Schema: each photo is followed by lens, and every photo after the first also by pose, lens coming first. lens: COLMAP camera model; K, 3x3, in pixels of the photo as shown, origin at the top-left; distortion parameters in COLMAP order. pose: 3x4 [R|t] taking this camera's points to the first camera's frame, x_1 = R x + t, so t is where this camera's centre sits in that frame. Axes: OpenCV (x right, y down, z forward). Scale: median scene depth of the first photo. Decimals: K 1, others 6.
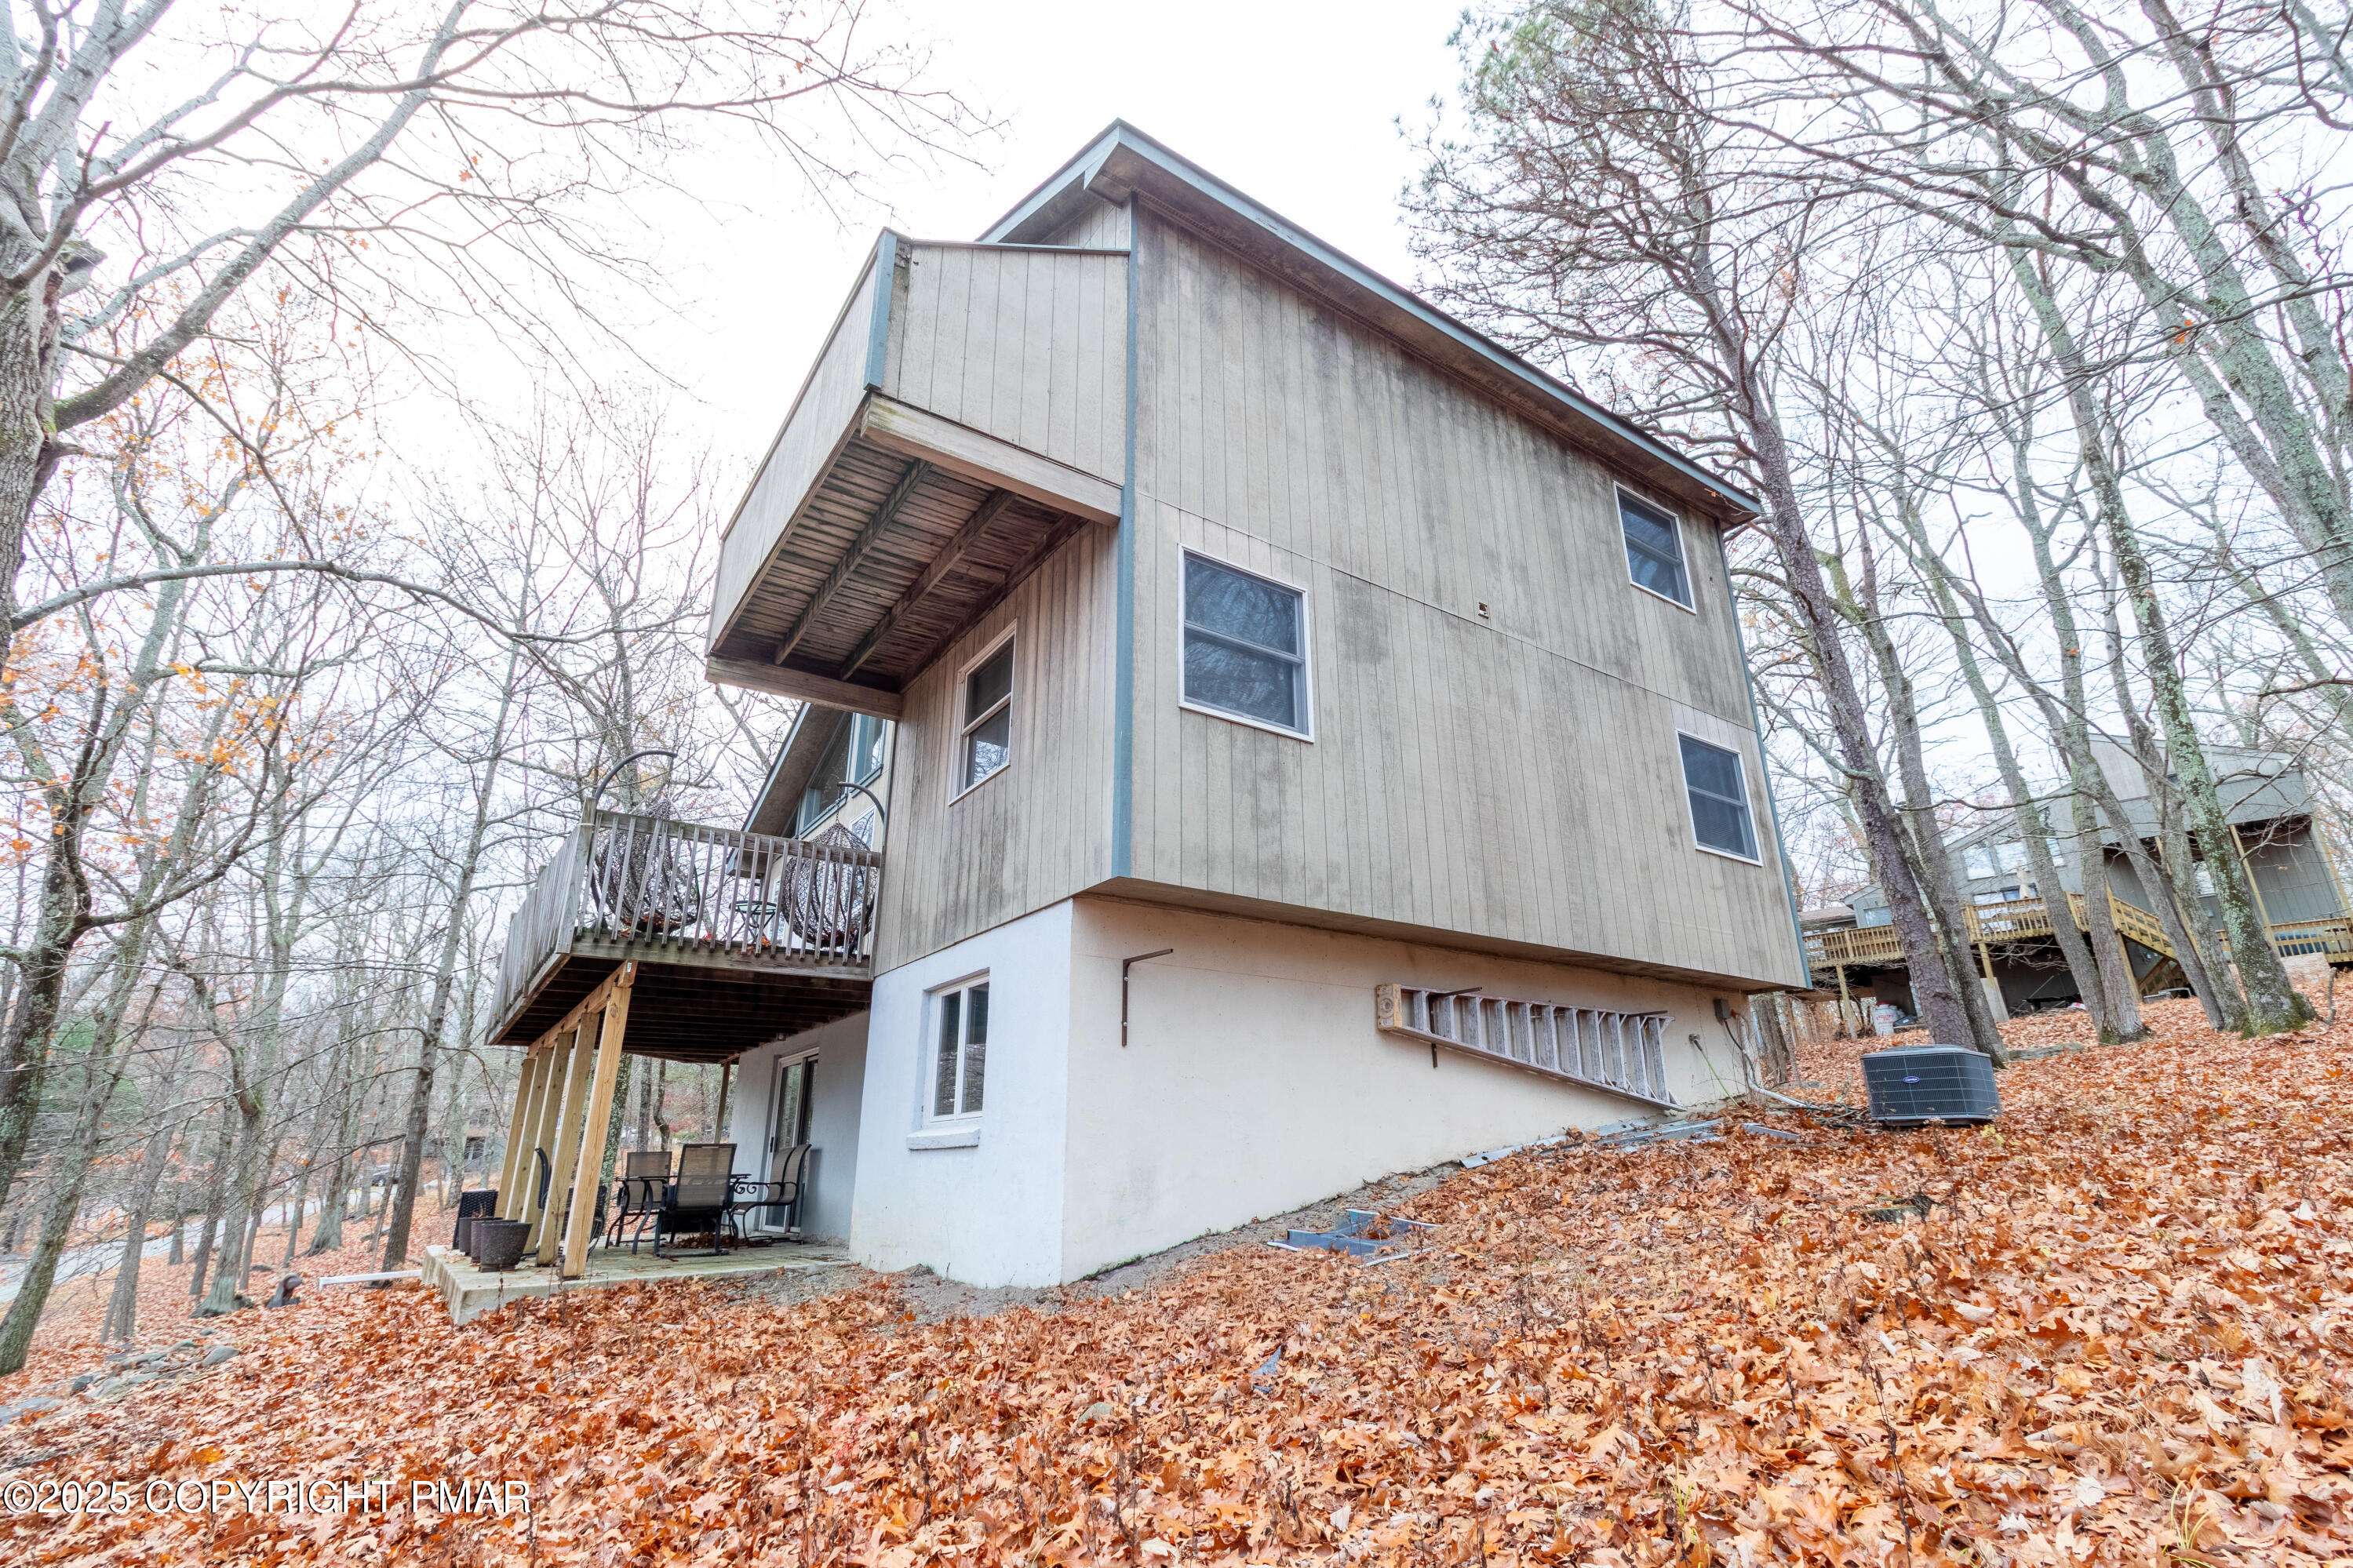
lens RADIAL K [[1087.8, 0, 1184.9], [0, 1087.8, 781.1], [0, 0, 1]] dist [0.000433, 0.000426]
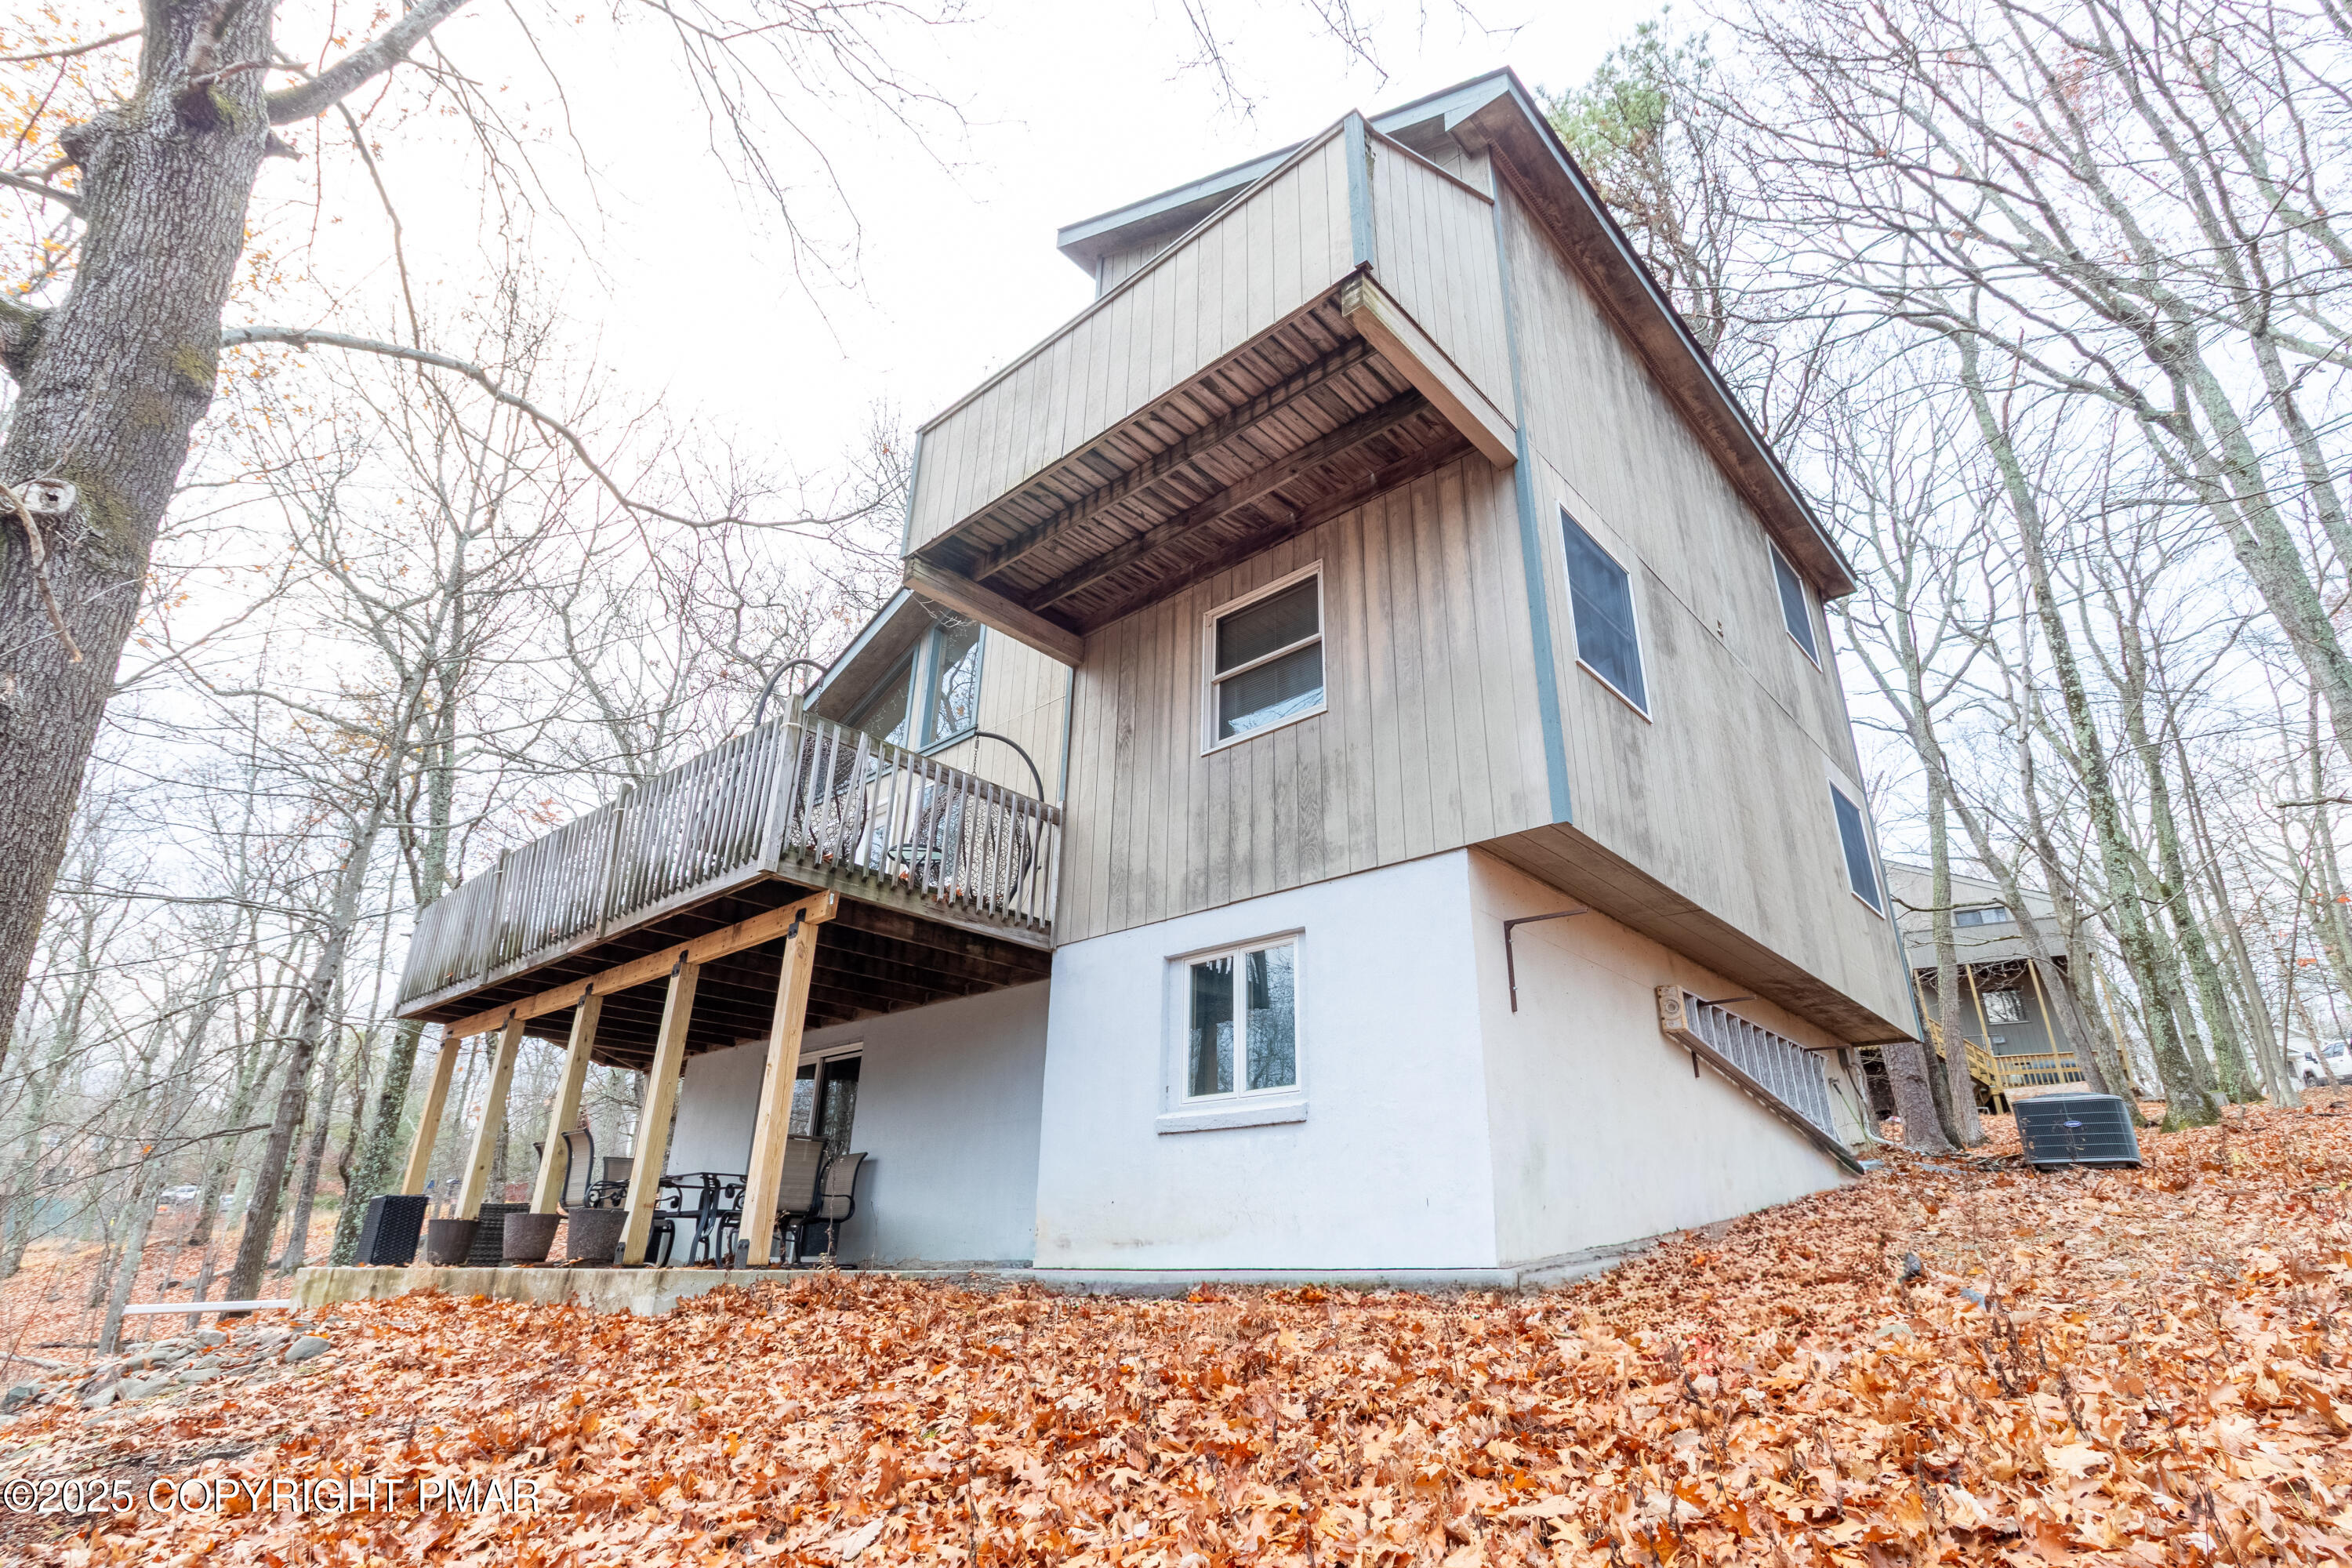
lens RADIAL K [[1166.0, 0, 1176.0], [0, 1166.0, 784.0], [0, 0, 1]] dist [-0.000008, 0.000018]
pose [[0.974185, 0.113156, 0.195342, -0.446501], [-0.101453, 0.992449, -0.068940, 0.120787], [-0.201668, 0.047342, 0.978309, 0.065885]]
